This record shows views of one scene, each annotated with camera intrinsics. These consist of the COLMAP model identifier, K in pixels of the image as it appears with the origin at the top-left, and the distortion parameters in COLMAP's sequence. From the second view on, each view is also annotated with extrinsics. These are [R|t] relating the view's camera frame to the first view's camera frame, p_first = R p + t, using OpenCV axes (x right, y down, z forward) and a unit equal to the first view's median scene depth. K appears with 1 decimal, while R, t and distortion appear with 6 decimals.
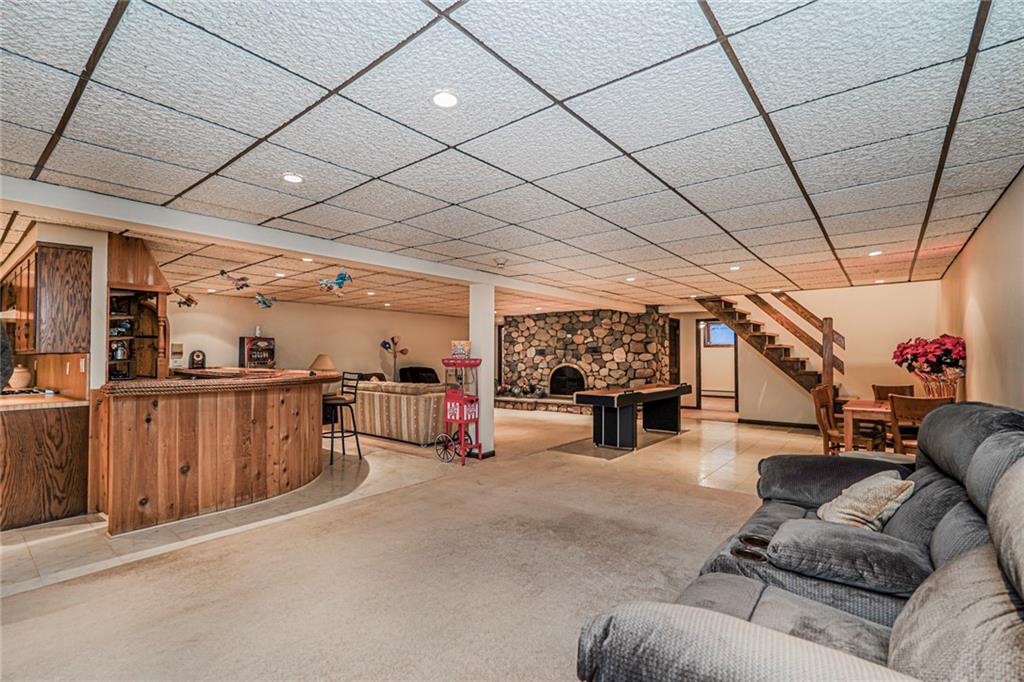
lens RADIAL K [[462.2, 0, 513.1], [0, 462.2, 346.7], [0, 0, 1]] dist [-0.016040, 0.010514]
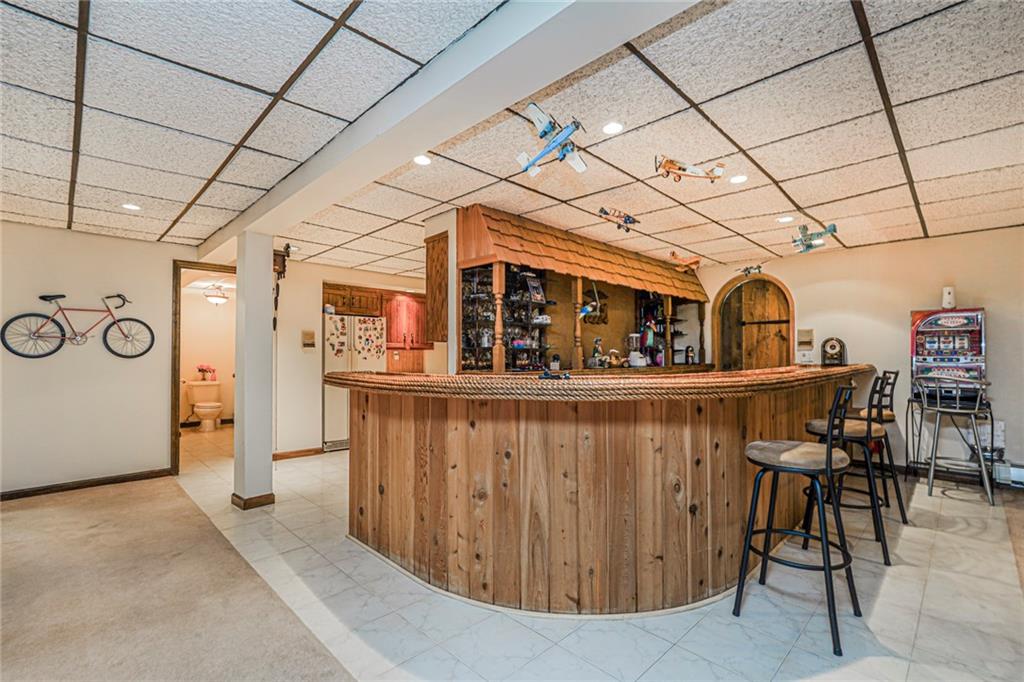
lens RADIAL K [[462.2, 0, 513.7], [0, 462.2, 344.0], [0, 0, 1]] dist [-0.016040, 0.010514]
pose [[-0.107804, -0.020496, -0.993961, 0.013313], [0.019343, 0.999555, -0.022710, 0.022917], [0.993984, -0.021674, -0.107360, 0.633887]]
